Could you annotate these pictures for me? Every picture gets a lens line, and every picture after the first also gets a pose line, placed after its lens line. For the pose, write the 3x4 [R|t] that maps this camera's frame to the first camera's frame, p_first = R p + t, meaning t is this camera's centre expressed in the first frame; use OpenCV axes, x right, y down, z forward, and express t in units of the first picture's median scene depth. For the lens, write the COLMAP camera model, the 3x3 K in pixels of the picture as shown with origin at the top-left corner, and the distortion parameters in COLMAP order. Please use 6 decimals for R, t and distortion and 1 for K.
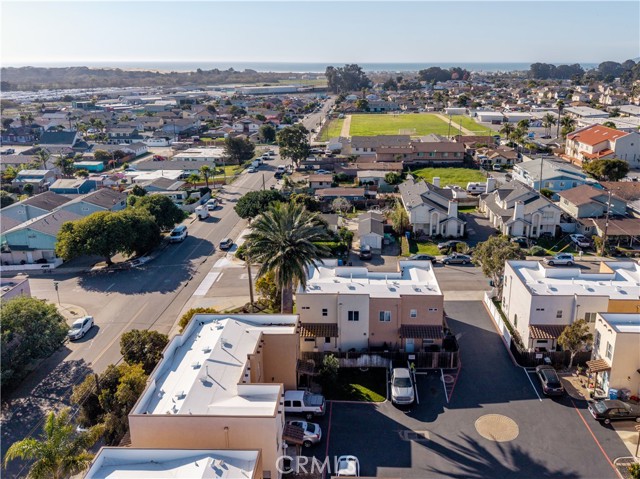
lens RADIAL K [[533.0, 0, 348.8], [0, 533.0, 216.9], [0, 0, 1]] dist [0.014712, 0.004755]
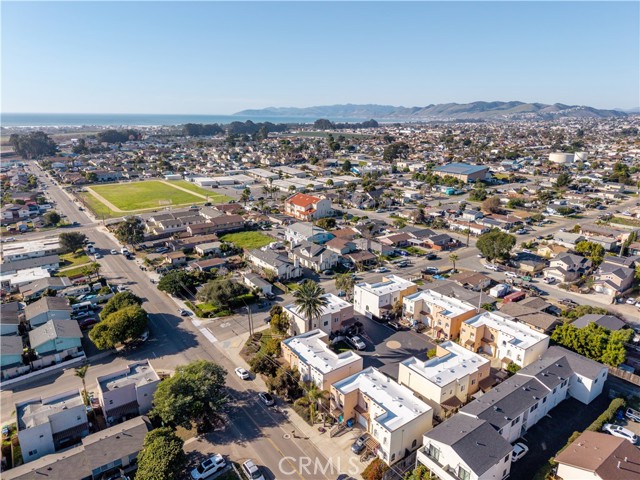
lens RADIAL K [[427.7, 0, 319.0], [0, 427.7, 239.0], [0, 0, 1]] dist [0.026412, -0.025166]
pose [[0.795240, -0.165284, 0.583331, -0.681212], [0.162989, 0.984986, 0.056891, -0.191115], [-0.583976, 0.049835, 0.810240, -0.347011]]
